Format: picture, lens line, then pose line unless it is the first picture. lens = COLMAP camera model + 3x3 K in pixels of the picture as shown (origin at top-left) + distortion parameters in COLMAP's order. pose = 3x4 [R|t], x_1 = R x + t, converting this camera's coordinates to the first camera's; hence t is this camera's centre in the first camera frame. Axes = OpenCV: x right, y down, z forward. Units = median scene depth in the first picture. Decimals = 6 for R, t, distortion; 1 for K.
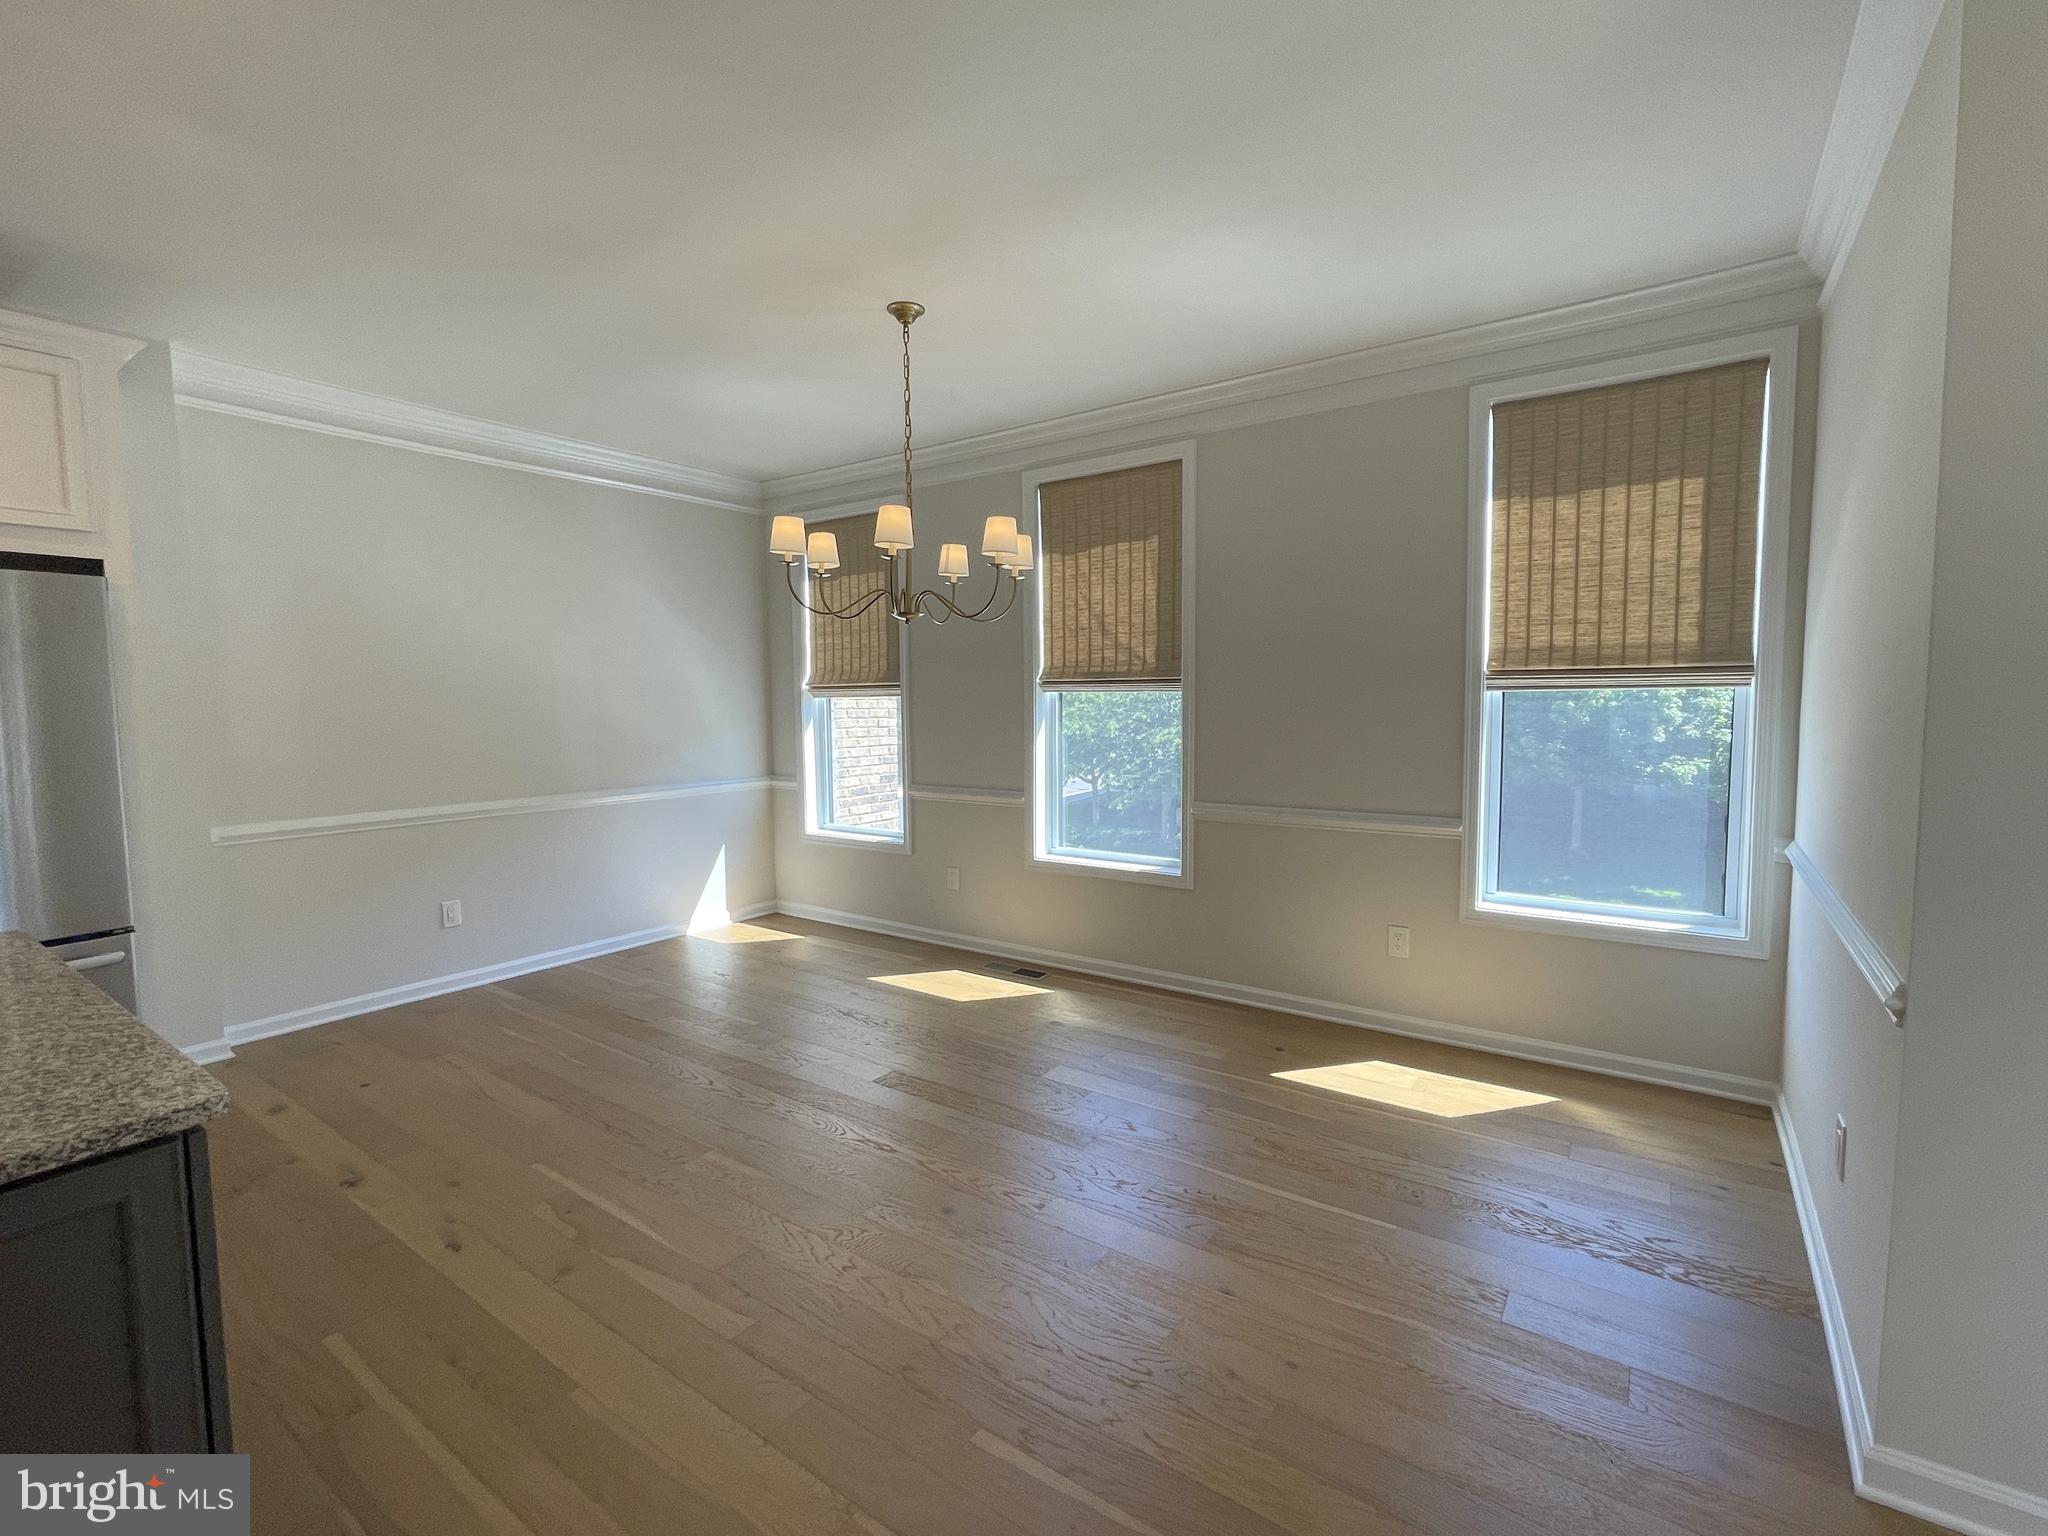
lens RADIAL K [[913.6, 0, 1024.0], [0, 913.6, 768.0], [0, 0, 1]] dist [0.002299, -0.000597]
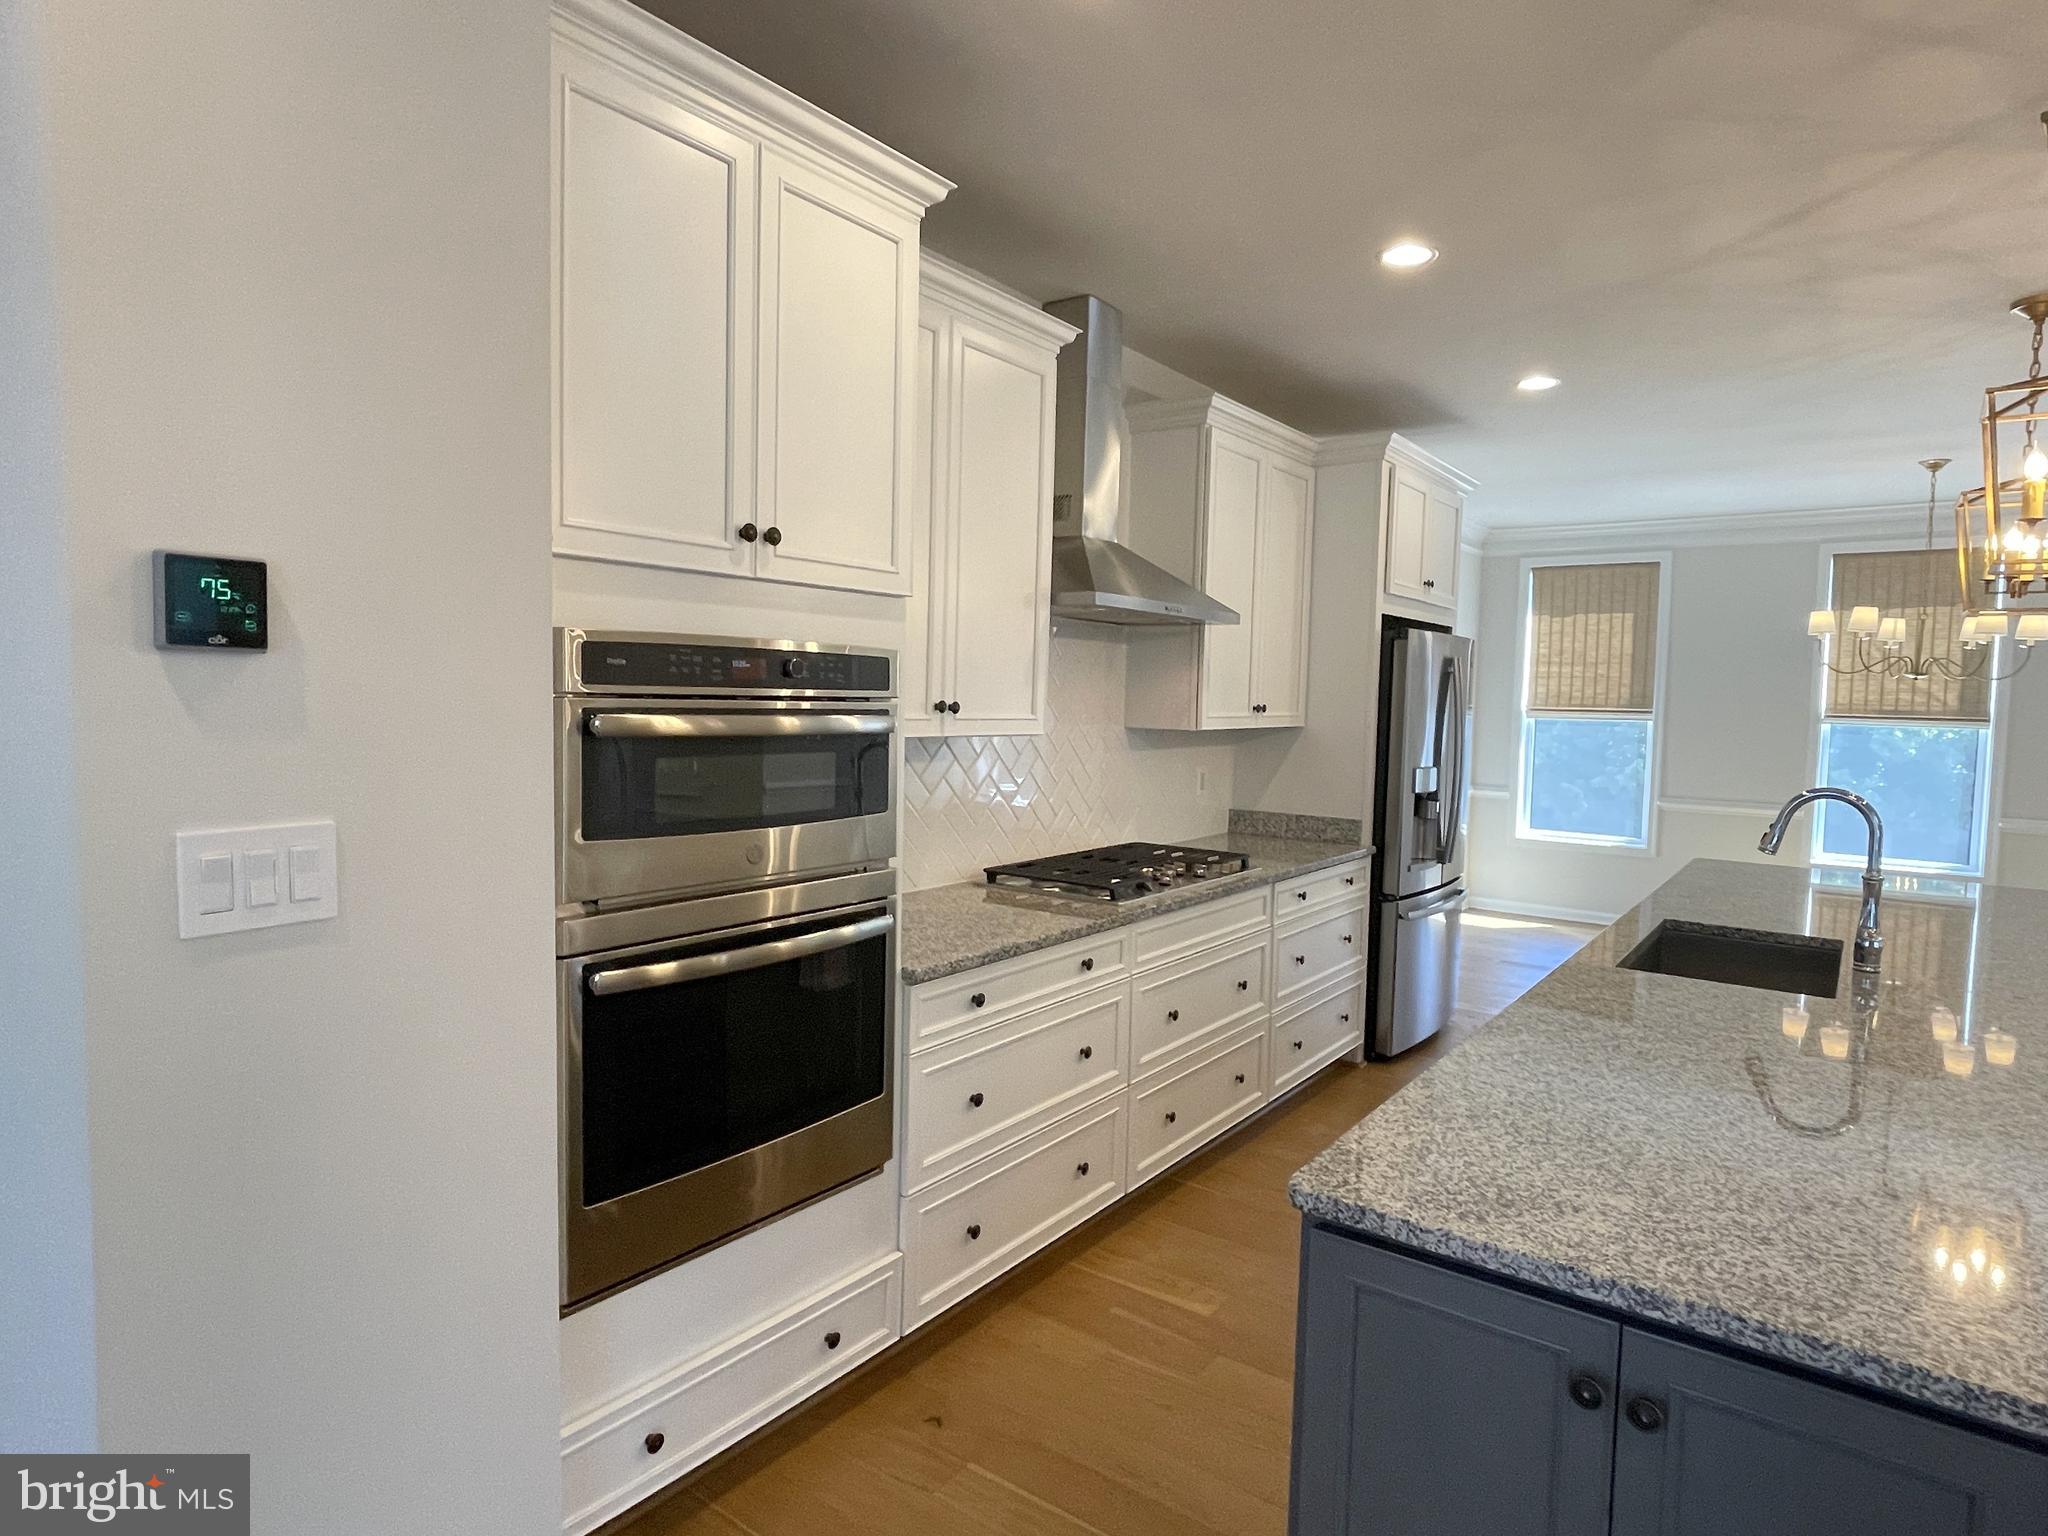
lens RADIAL K [[1156.1, 0, 1024.0], [0, 1156.1, 768.0], [0, 0, 1]] dist [-0.000605, 0.000417]
pose [[0.999152, 0.034963, -0.021737, -1.051532], [-0.035249, 0.999295, -0.012923, 0.033138], [0.021270, 0.013679, 0.999680, -0.573713]]
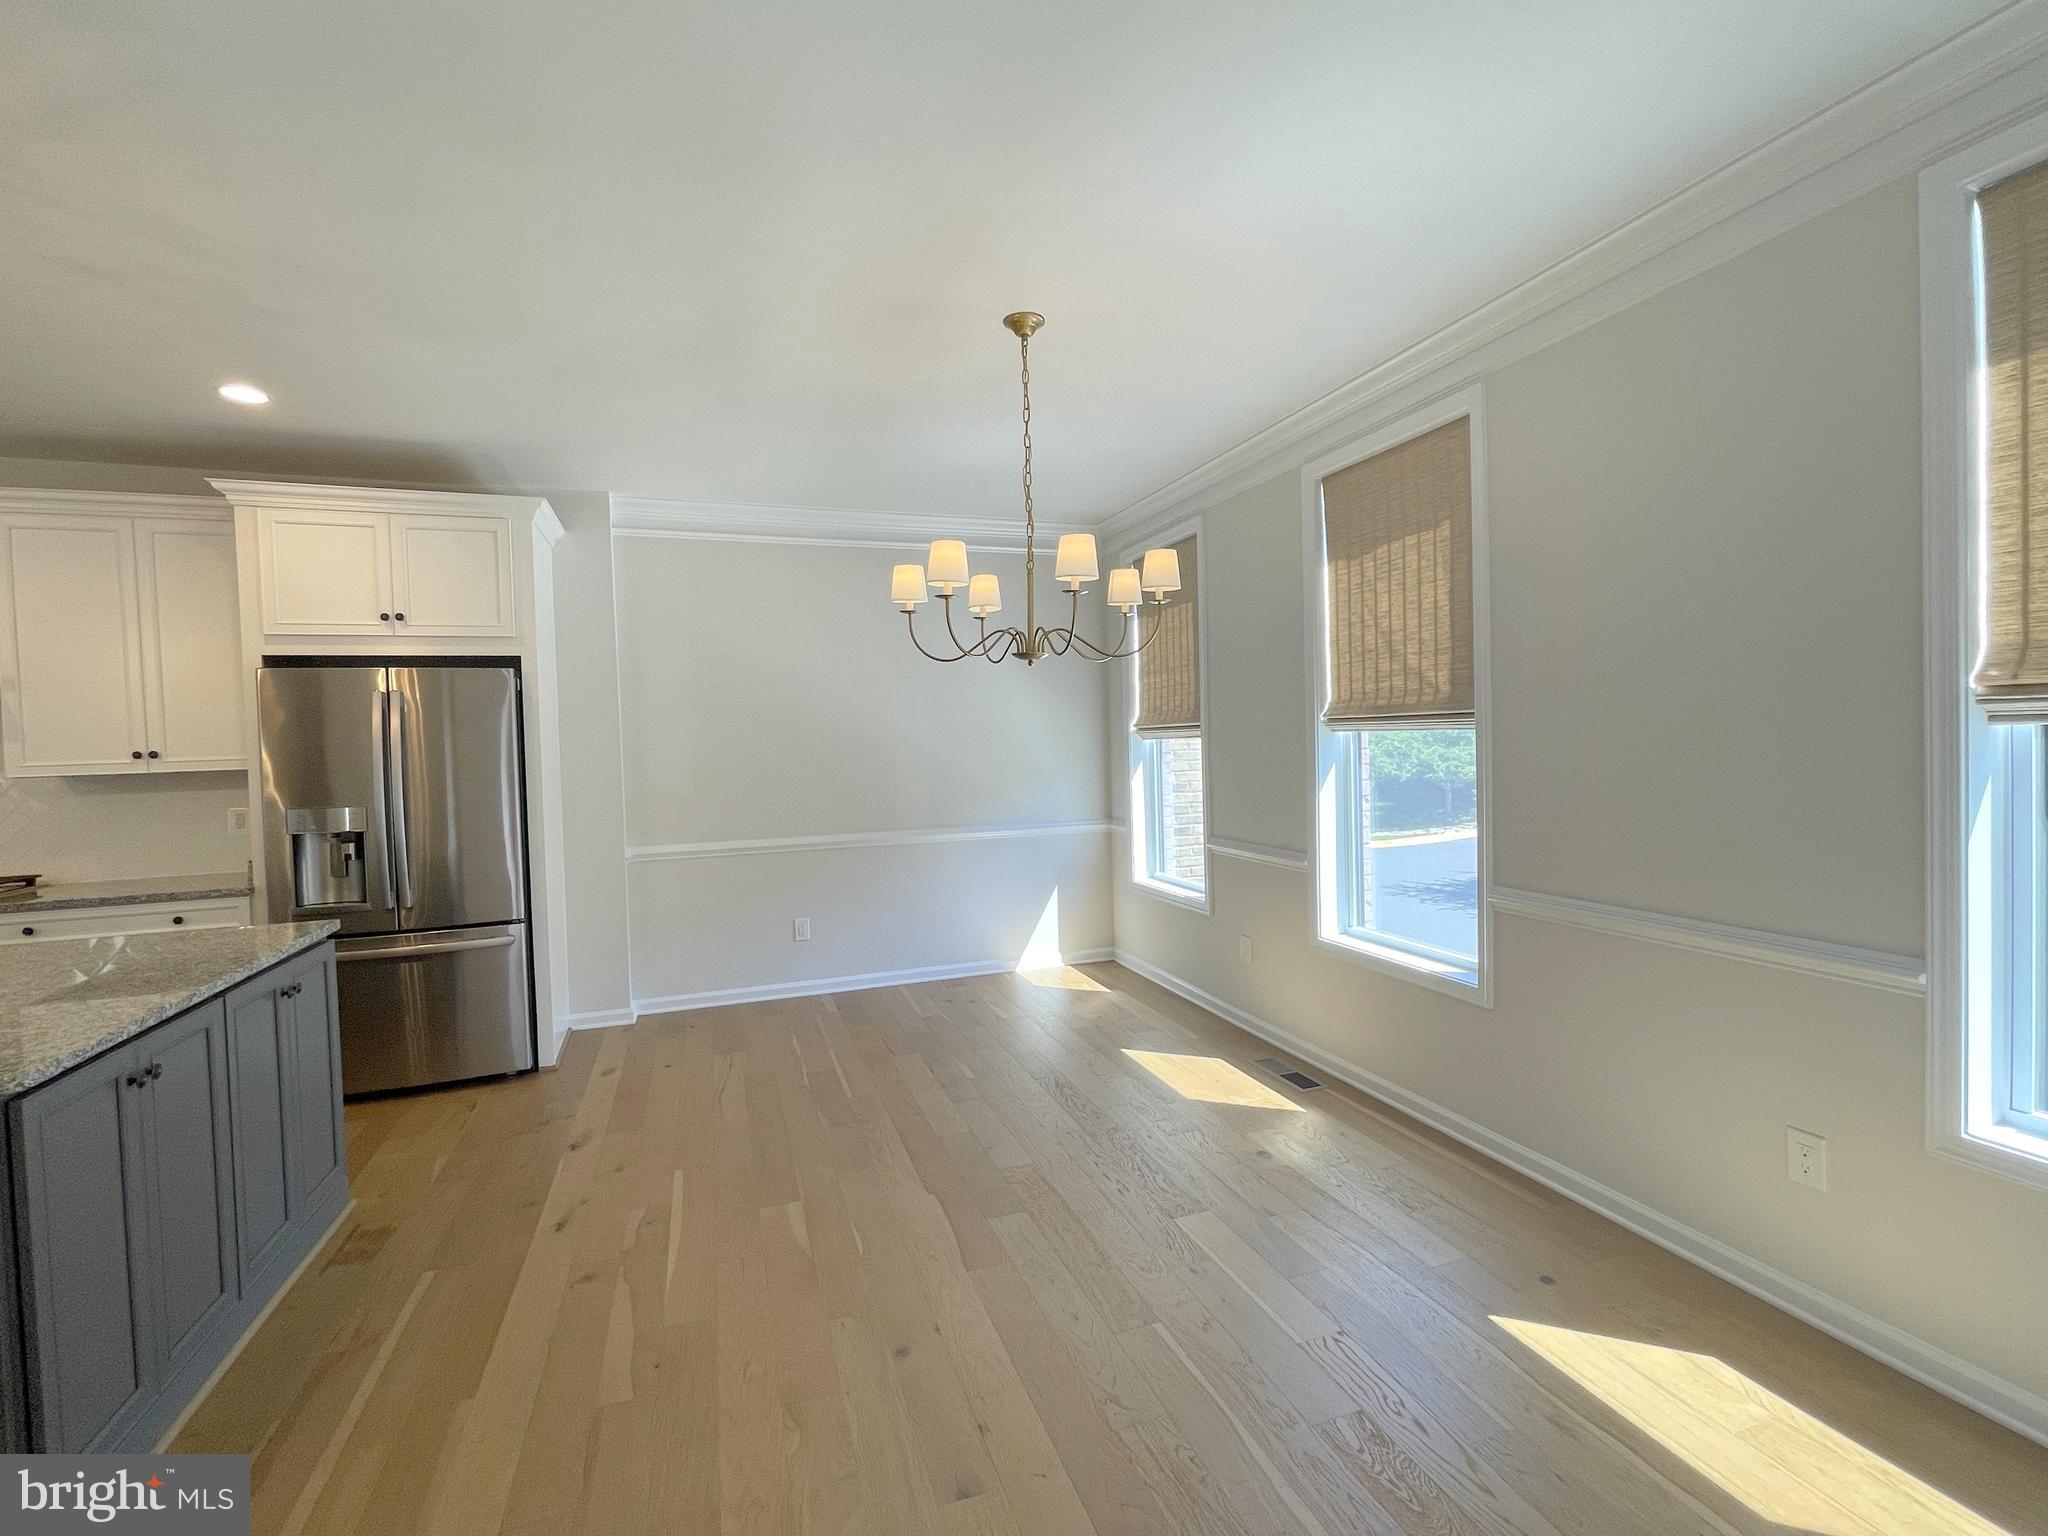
lens RADIAL K [[915.2, 0, 1024.0], [0, 915.2, 768.0], [0, 0, 1]] dist [-0.000777, -0.000226]
pose [[0.815557, 0.005517, -0.578651, 0.283137], [-0.025095, 0.999351, -0.025841, -0.024602], [0.578133, 0.035596, 0.815166, 0.195383]]
